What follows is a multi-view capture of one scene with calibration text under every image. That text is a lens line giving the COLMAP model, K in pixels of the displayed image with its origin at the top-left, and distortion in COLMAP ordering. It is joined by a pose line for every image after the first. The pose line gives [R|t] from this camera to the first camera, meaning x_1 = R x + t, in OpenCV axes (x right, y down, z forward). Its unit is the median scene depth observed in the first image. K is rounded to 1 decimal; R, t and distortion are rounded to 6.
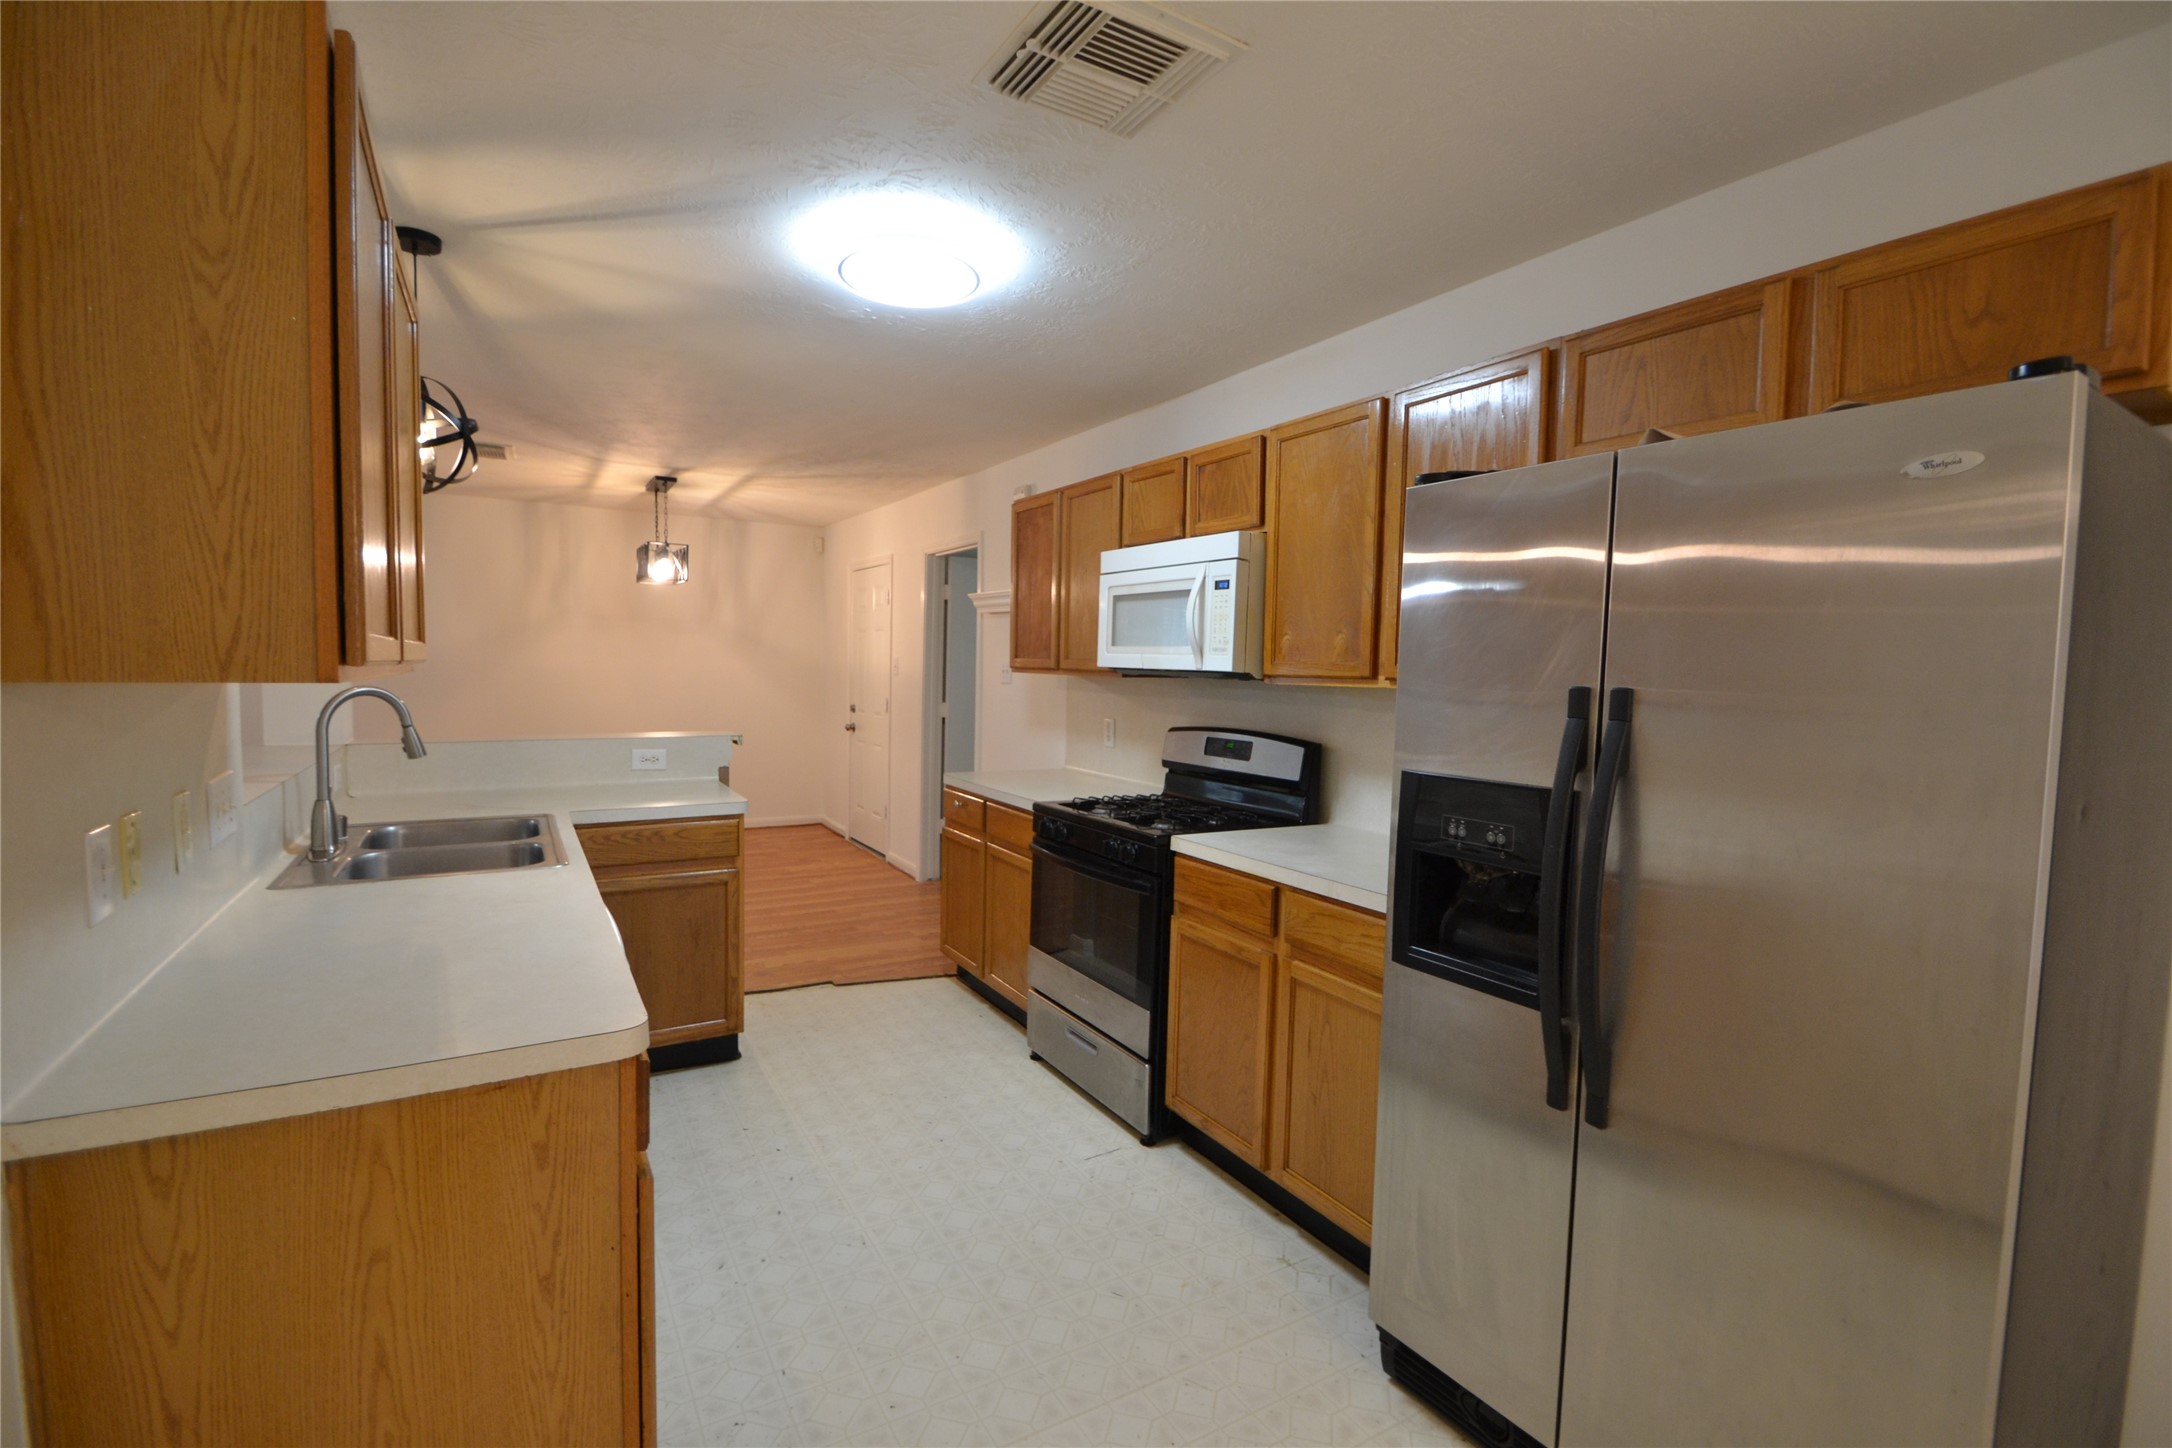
lens RADIAL K [[960.5, 0, 1068.8], [0, 960.5, 722.5], [0, 0, 1]] dist [0.002495, -0.012712]
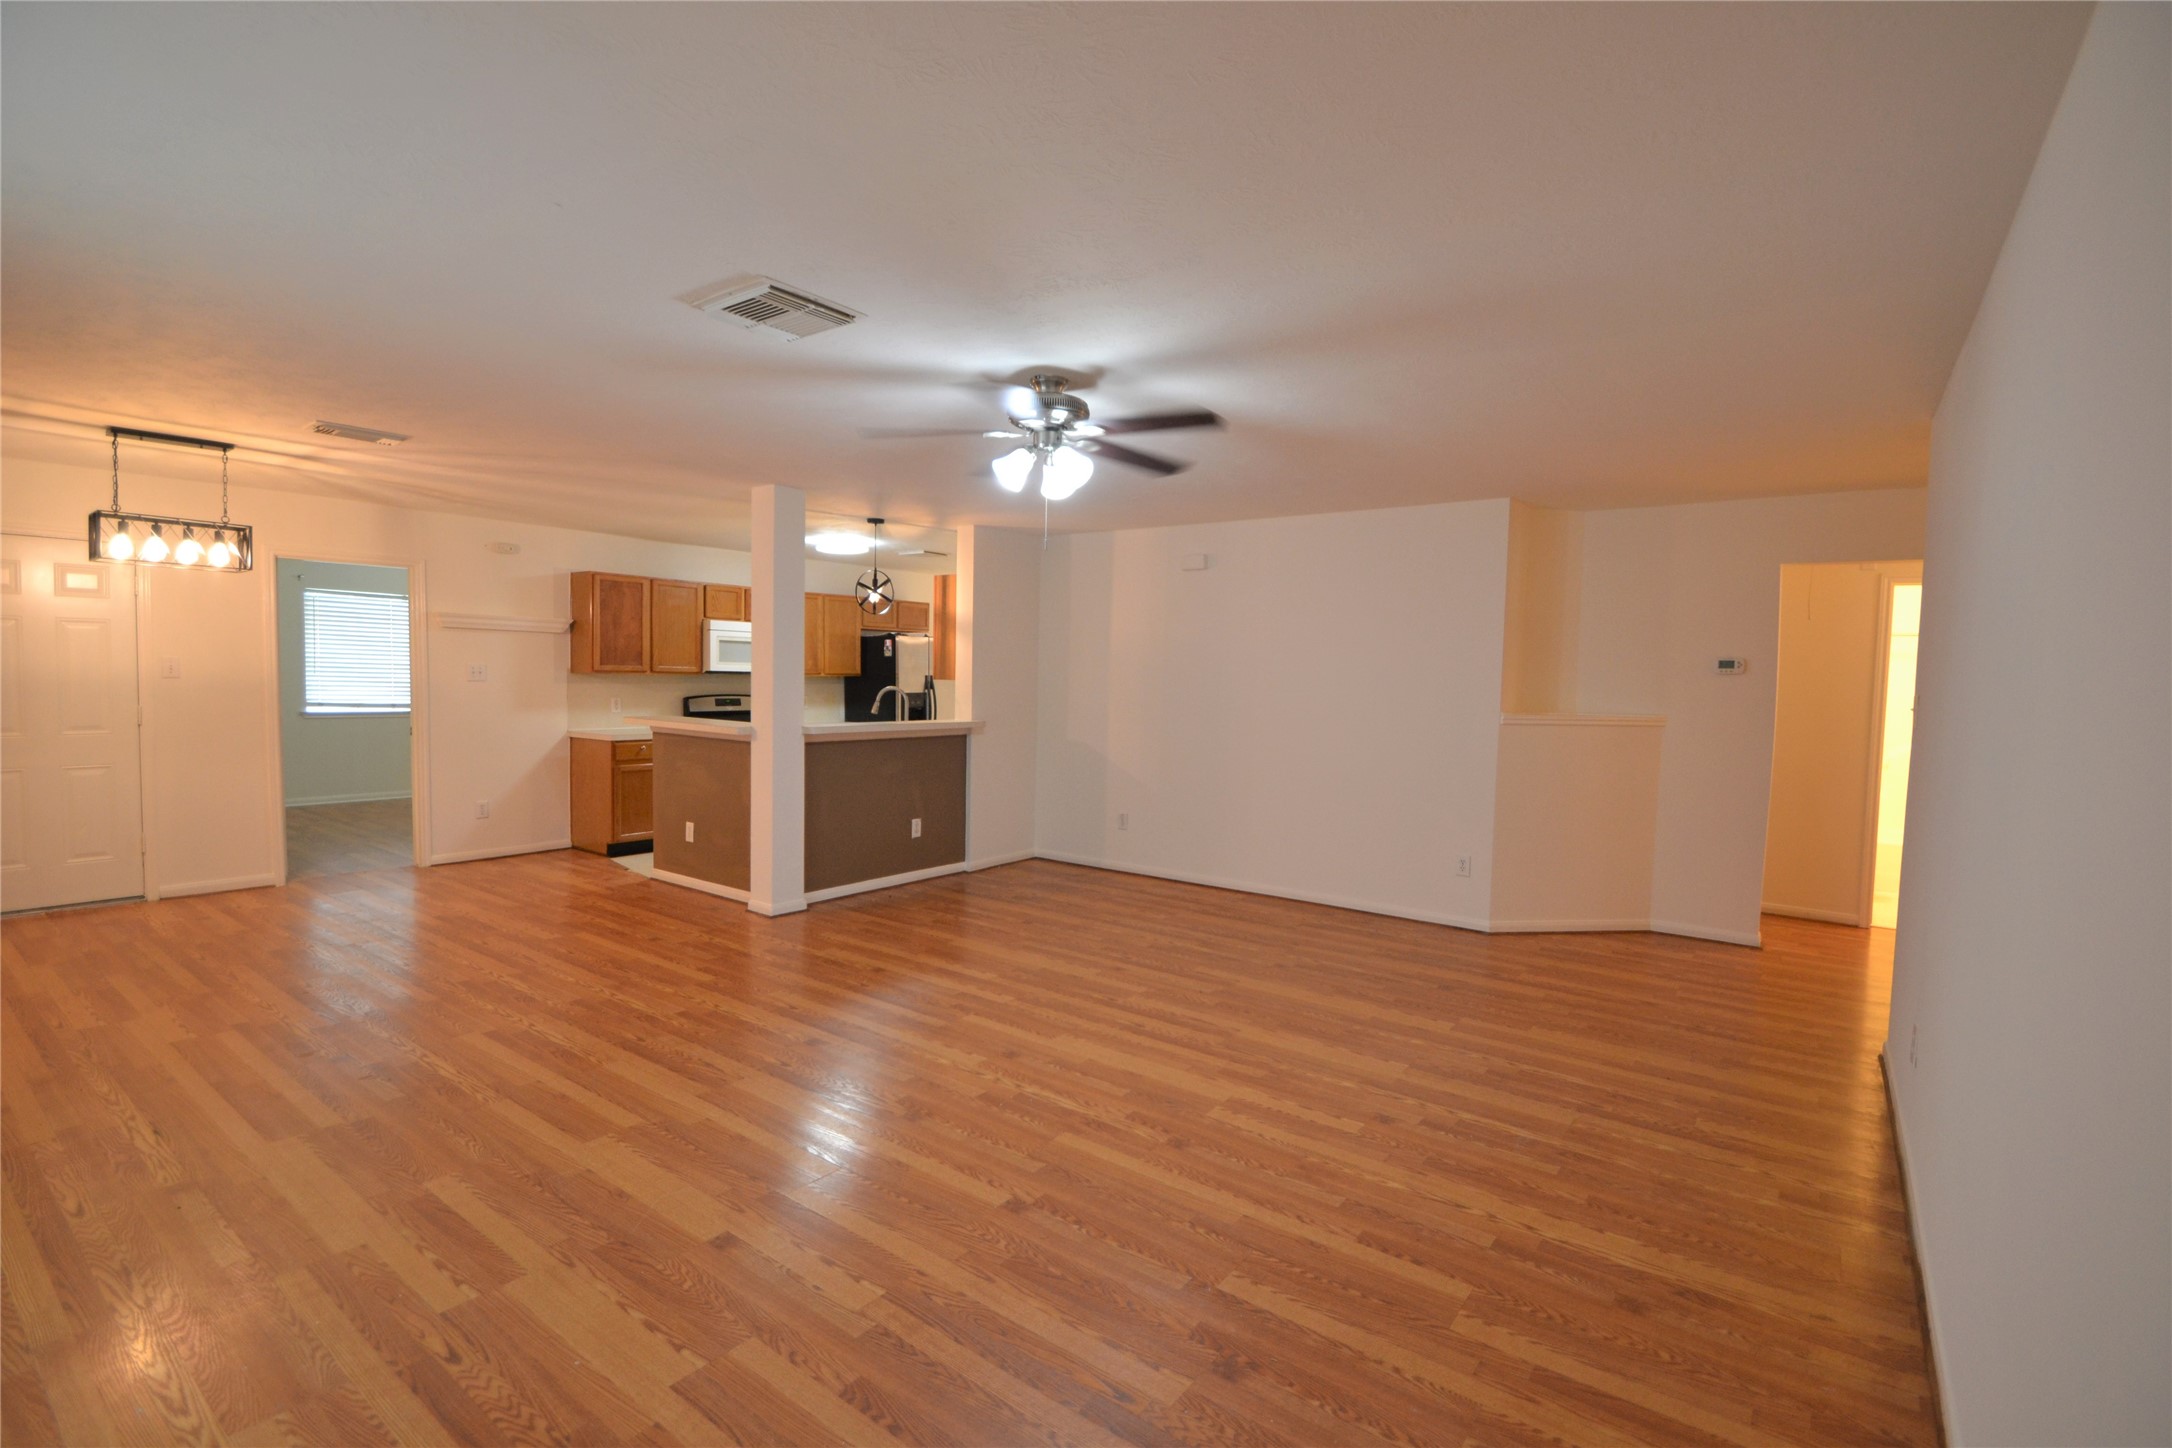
lens RADIAL K [[985.6, 0, 1074.0], [0, 985.6, 724.1], [0, 0, 1]] dist [0.018628, -0.022486]
pose [[-0.385348, -0.074984, 0.919720, -2.907518], [0.030174, 0.995136, 0.093775, -0.148350], [-0.922278, 0.063888, -0.381211, 1.318157]]
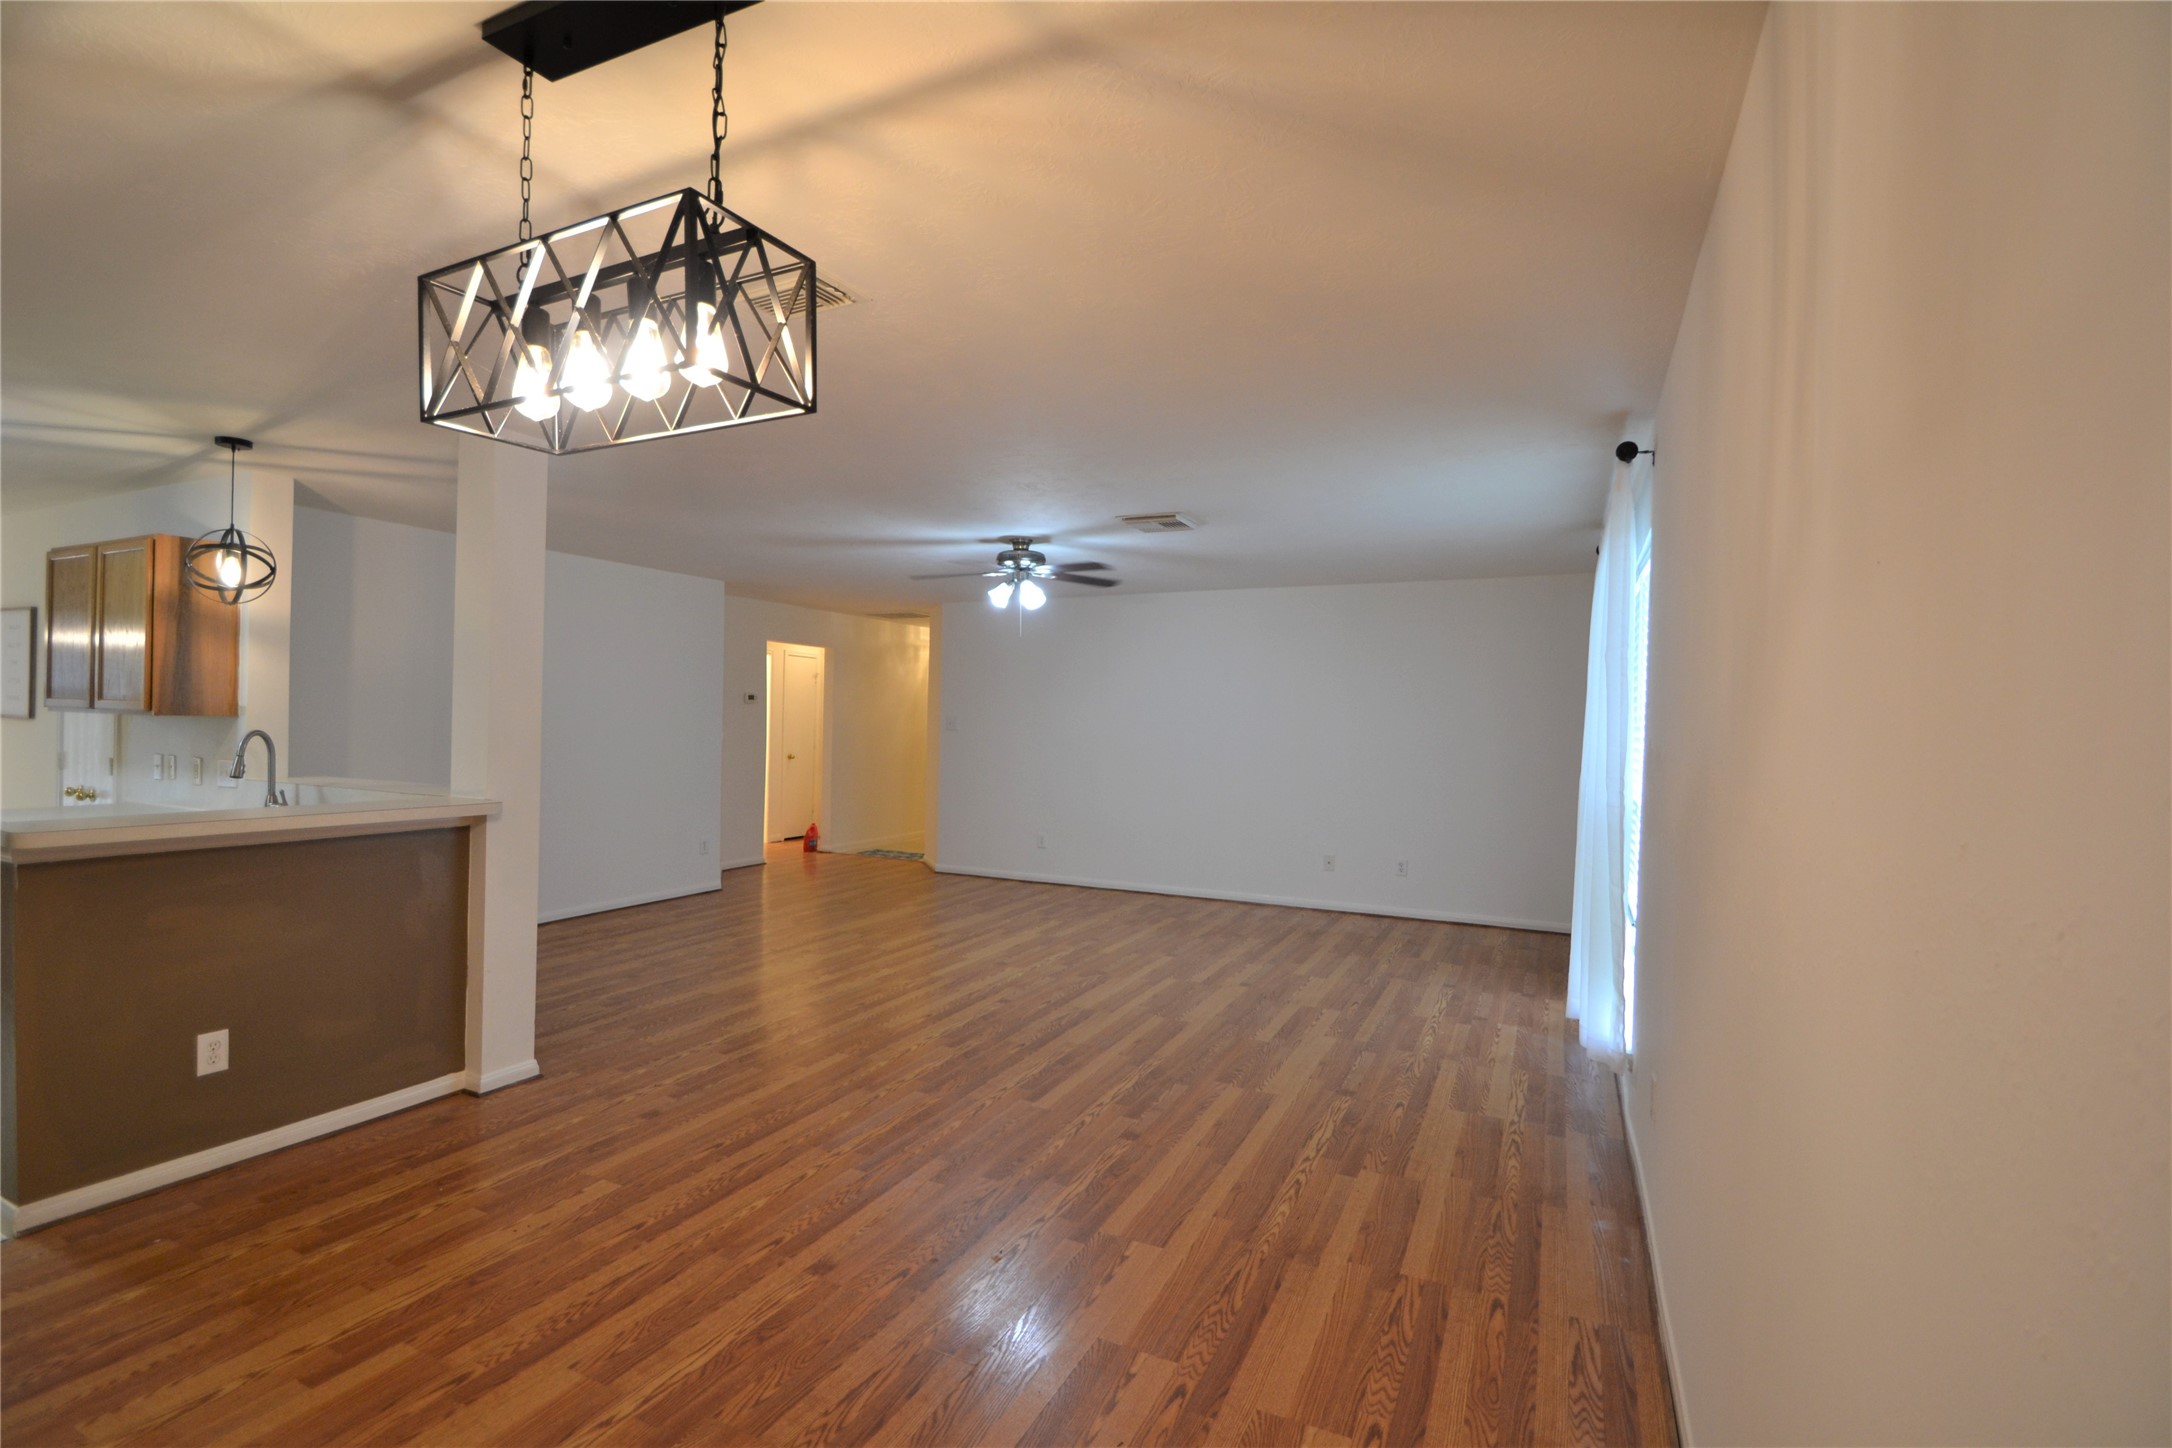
lens RADIAL K [[985.6, 0, 1074.0], [0, 985.6, 724.1], [0, 0, 1]] dist [0.018628, -0.022486]
pose [[-0.832030, -0.031134, -0.553856, -0.786929], [-0.069761, 0.996370, 0.048790, -0.186422], [0.550327, 0.079233, -0.831182, 2.588908]]
